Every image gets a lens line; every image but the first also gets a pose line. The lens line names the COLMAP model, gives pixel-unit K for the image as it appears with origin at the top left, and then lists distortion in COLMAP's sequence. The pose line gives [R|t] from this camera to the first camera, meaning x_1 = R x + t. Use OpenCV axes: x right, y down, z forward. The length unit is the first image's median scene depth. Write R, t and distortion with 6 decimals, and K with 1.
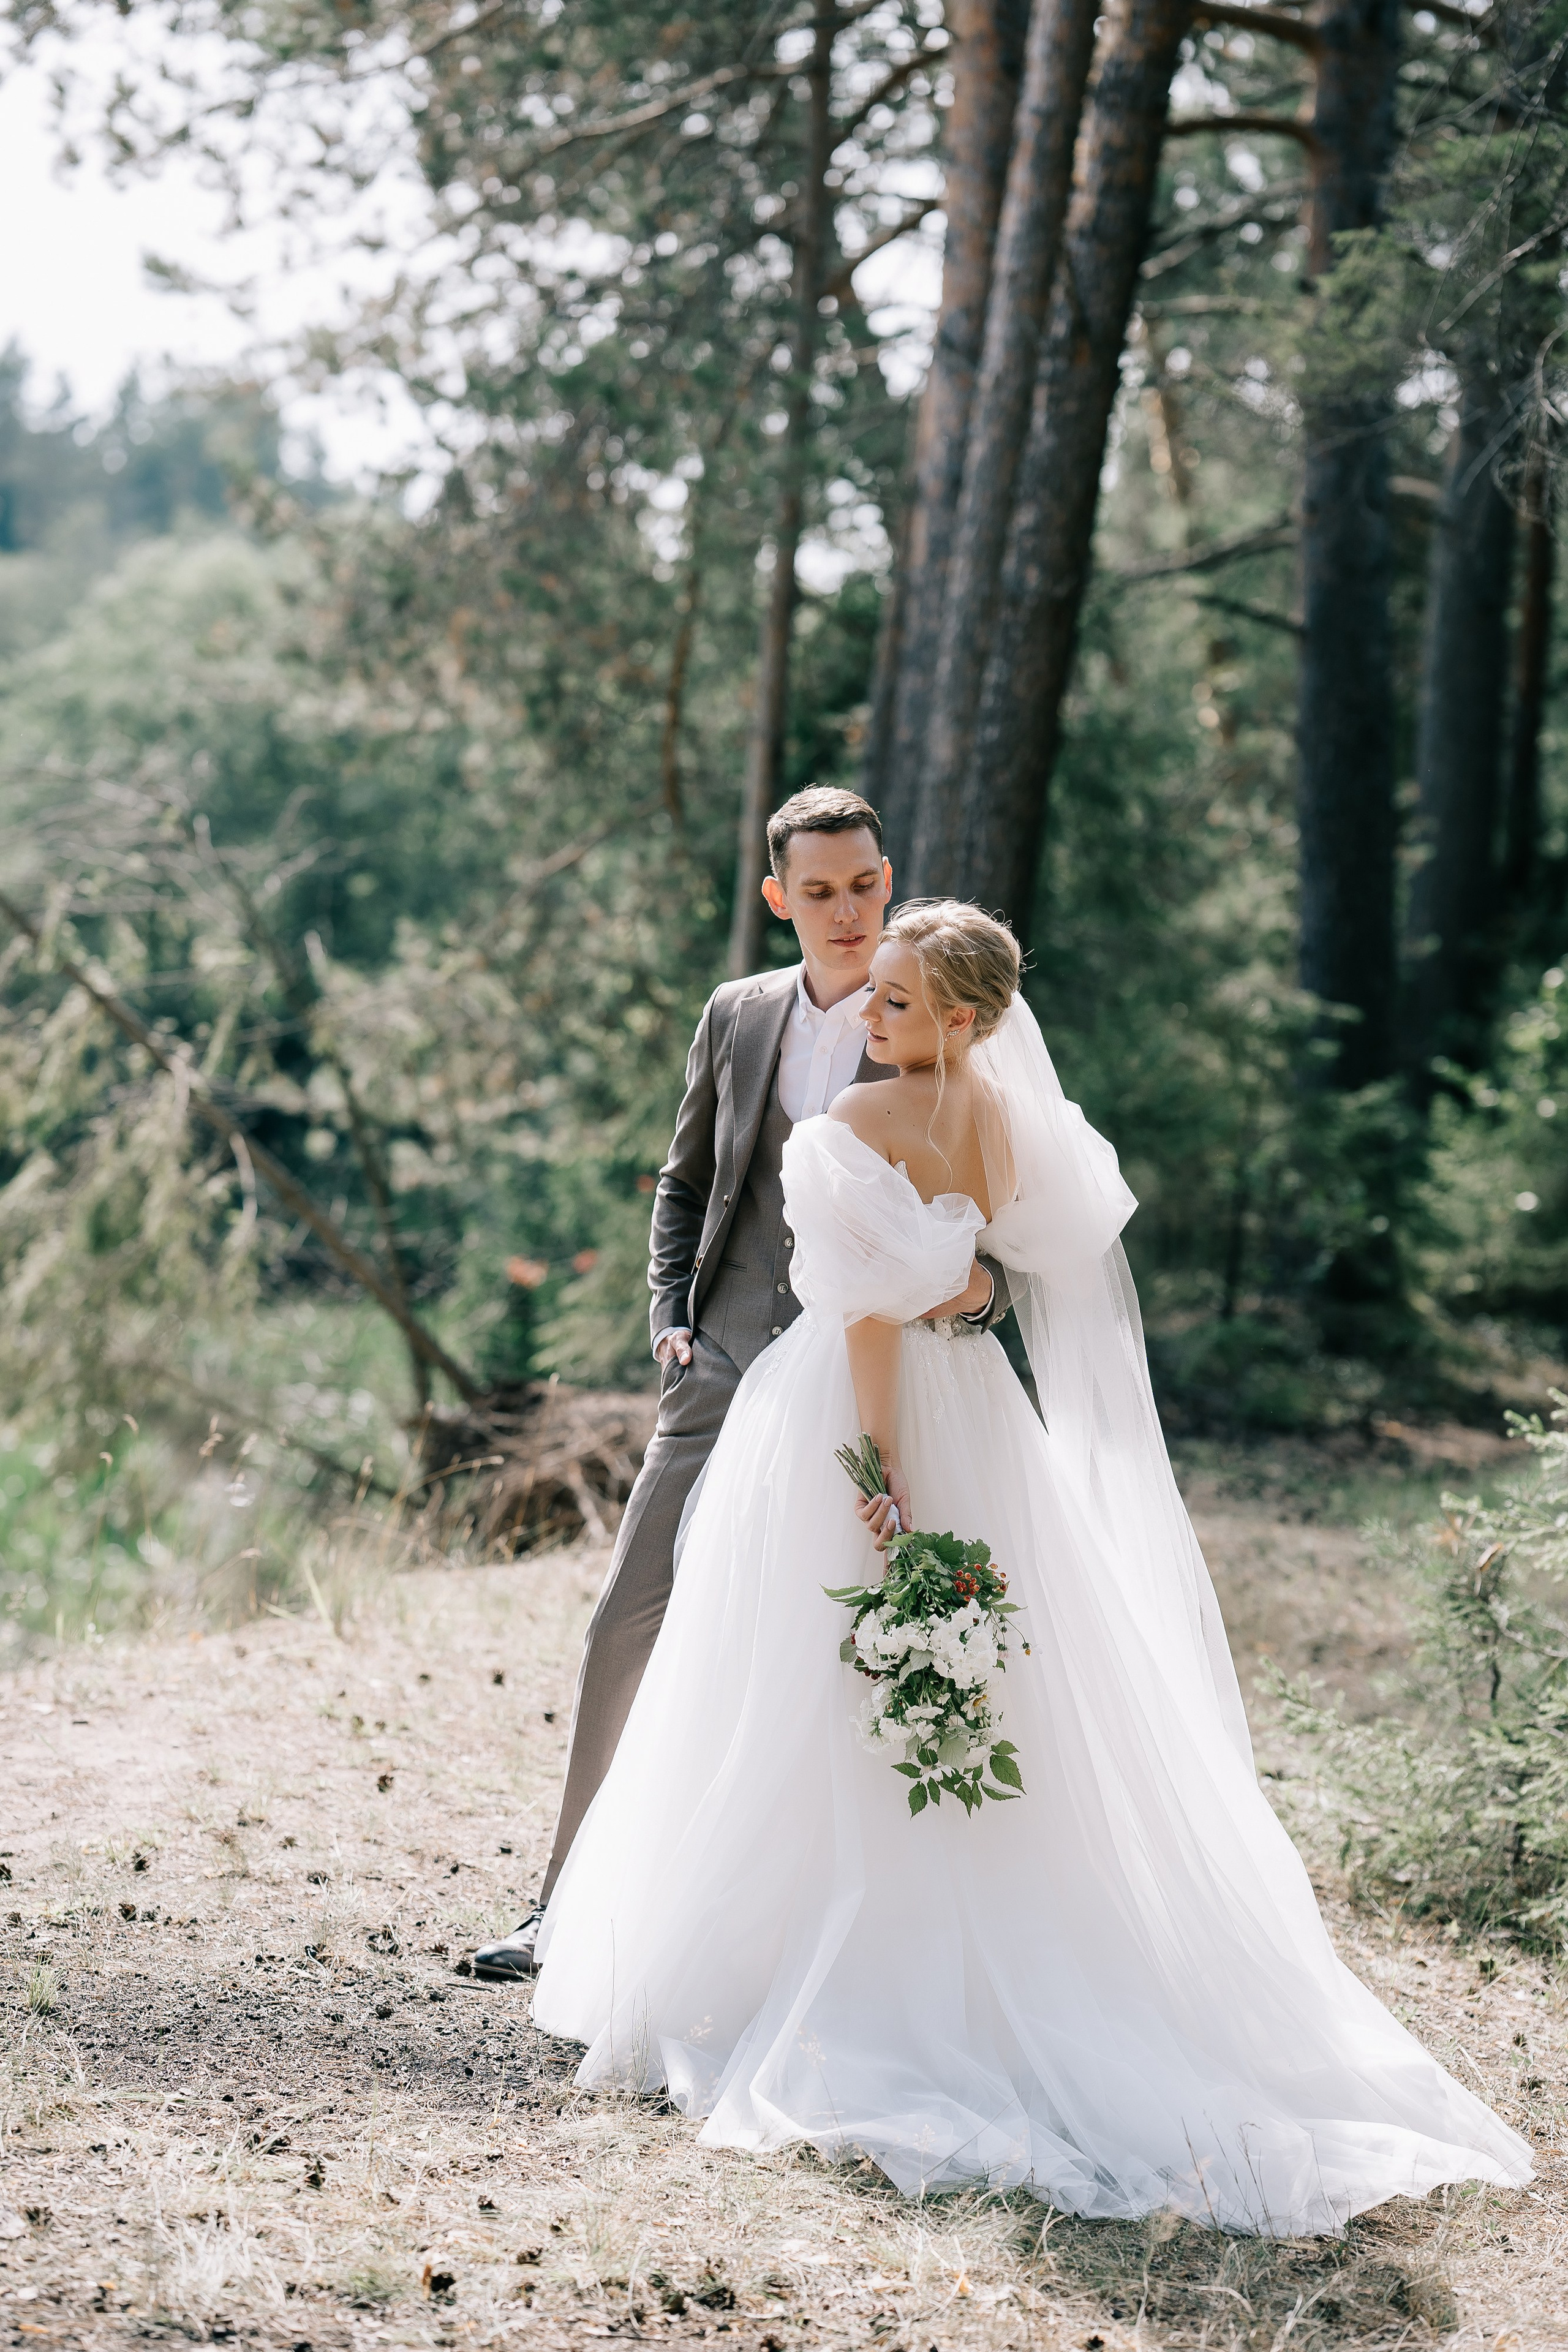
lens RADIAL K [[5510.0, 0, 749.9], [0, 5510.0, 1159.2], [0, 0, 1]] dist [0.656468, 1.130420]
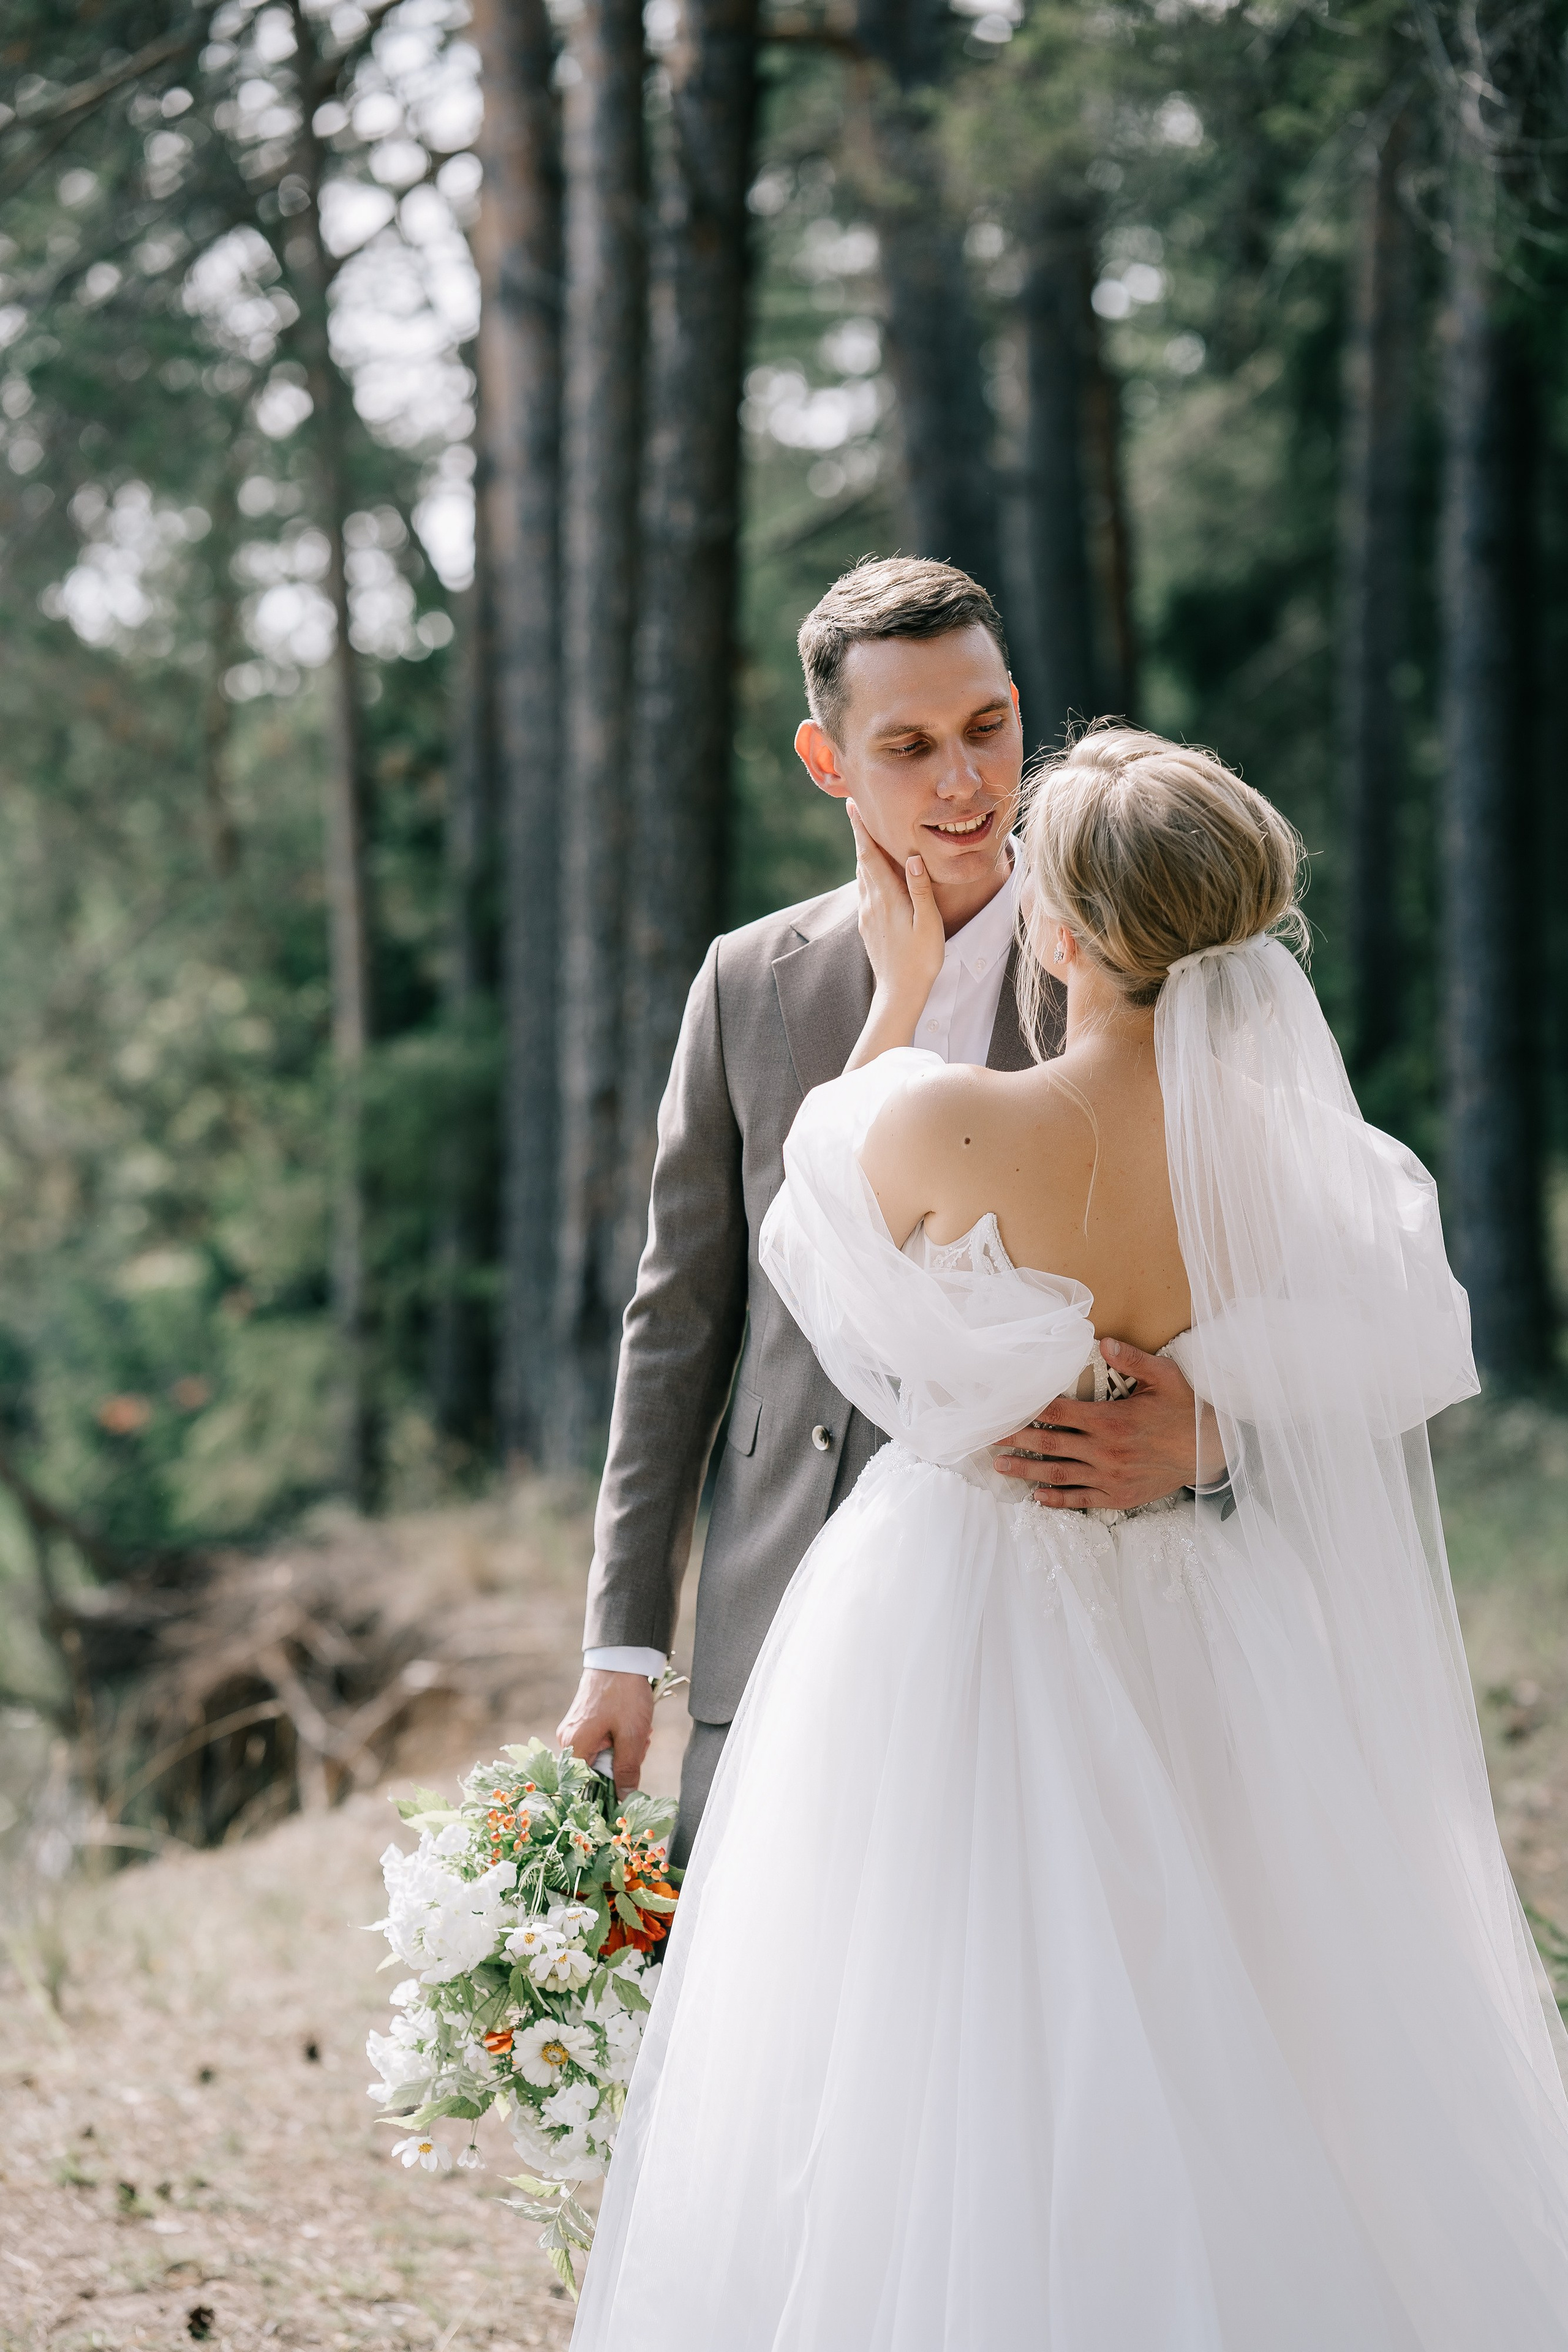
lens RADIAL K [[4999.3, 0, 785.5], [0, 4999.3, 1174.5], [0, 0, 1]] dist [0.701704, 0.477919]
pose [[0.987588, -0.113443, 0.108634, -0.046030], [0.114545, 0.993410, -0.003938, -0.003817], [-0.107471, 0.016333, 0.994074, 0.384865]]
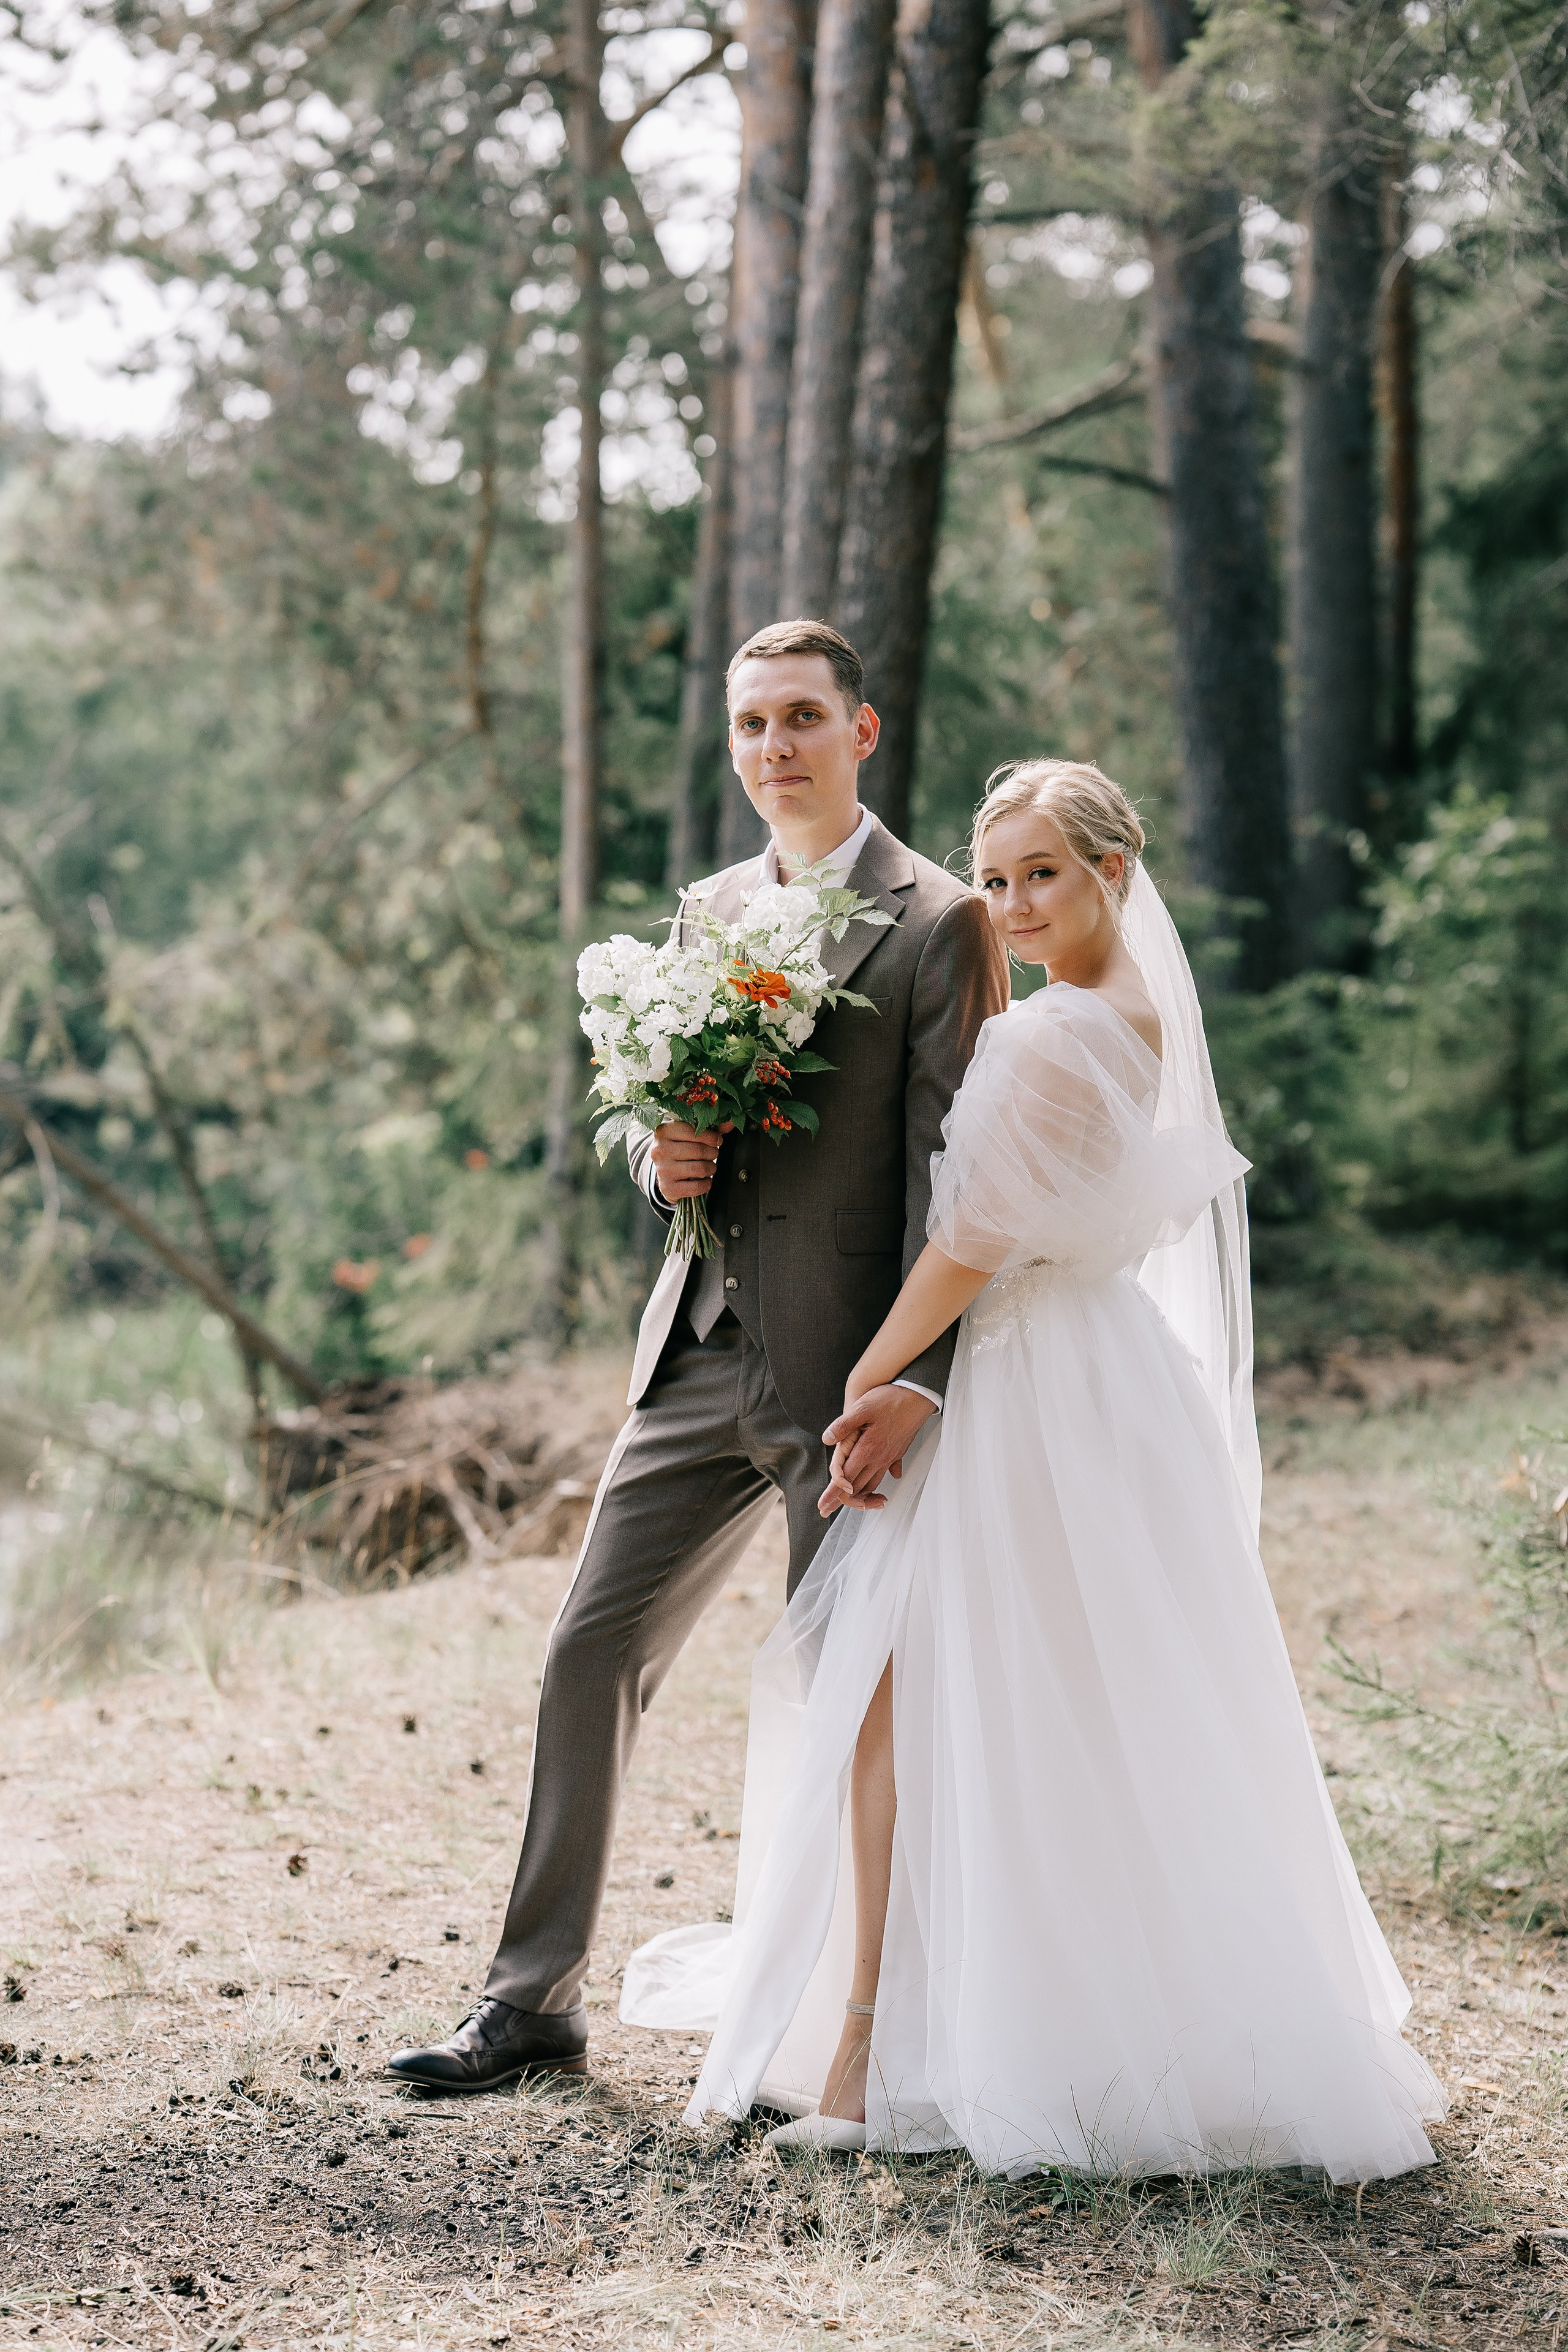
lens RADIAL K [[5762.5, 0, 710.6], [0, 5762.5, 1136.3], [0, 0, 1]] dist [0.670069, 1.048754]
pose [[0.997051, -0.070789, 0.029630, -0.020111], [0.070741, 0.997491, 0.002665, 0.004490], [-0.029744, -0.000561, 0.999557, 0.111417]]
